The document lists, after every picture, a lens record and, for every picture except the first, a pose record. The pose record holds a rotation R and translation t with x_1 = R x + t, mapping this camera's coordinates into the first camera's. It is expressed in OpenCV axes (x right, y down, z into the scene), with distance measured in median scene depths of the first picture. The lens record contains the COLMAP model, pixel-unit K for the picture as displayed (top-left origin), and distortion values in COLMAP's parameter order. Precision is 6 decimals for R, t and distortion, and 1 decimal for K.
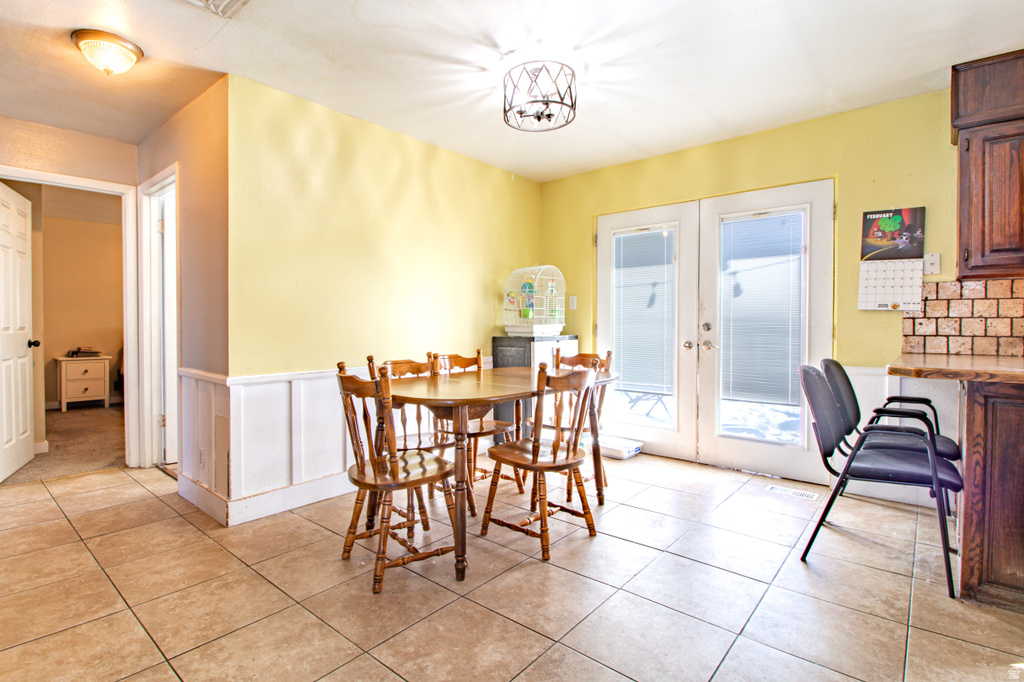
lens RADIAL K [[498.1, 0, 509.2], [0, 498.1, 335.1], [0, 0, 1]] dist [-0.020106, -0.000526]
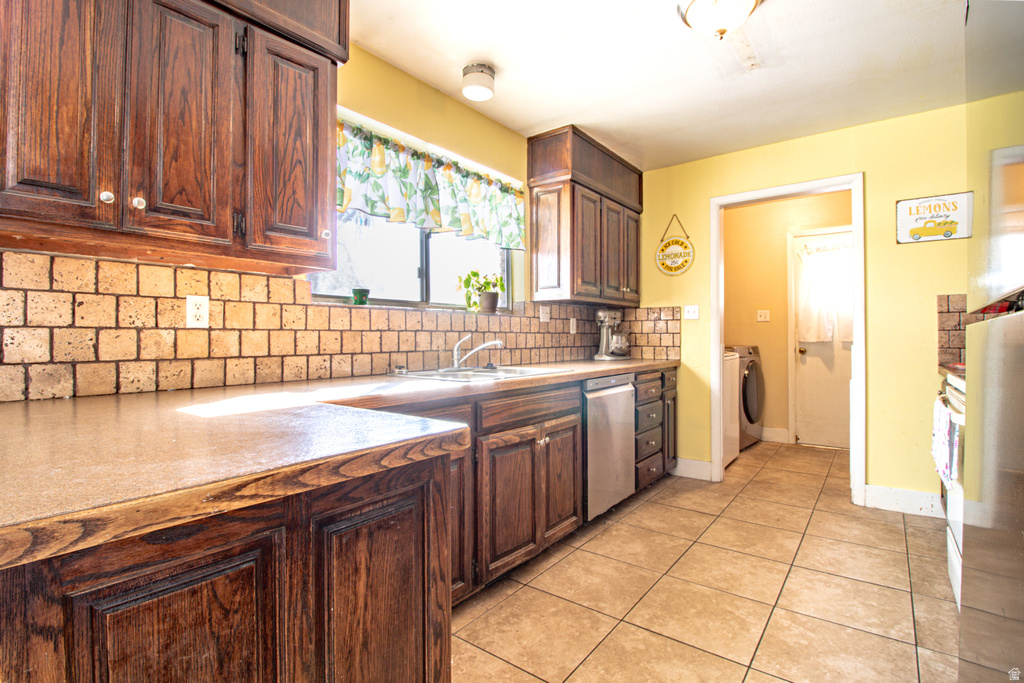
lens RADIAL K [[477.6, 0, 512.1], [0, 477.6, 335.4], [0, 0, 1]] dist [-0.001263, -0.014922]
pose [[-0.066972, 0.006306, 0.997735, 0.484368], [0.023304, 0.999717, -0.004755, -0.012765], [-0.997483, 0.022933, -0.067100, 0.531949]]
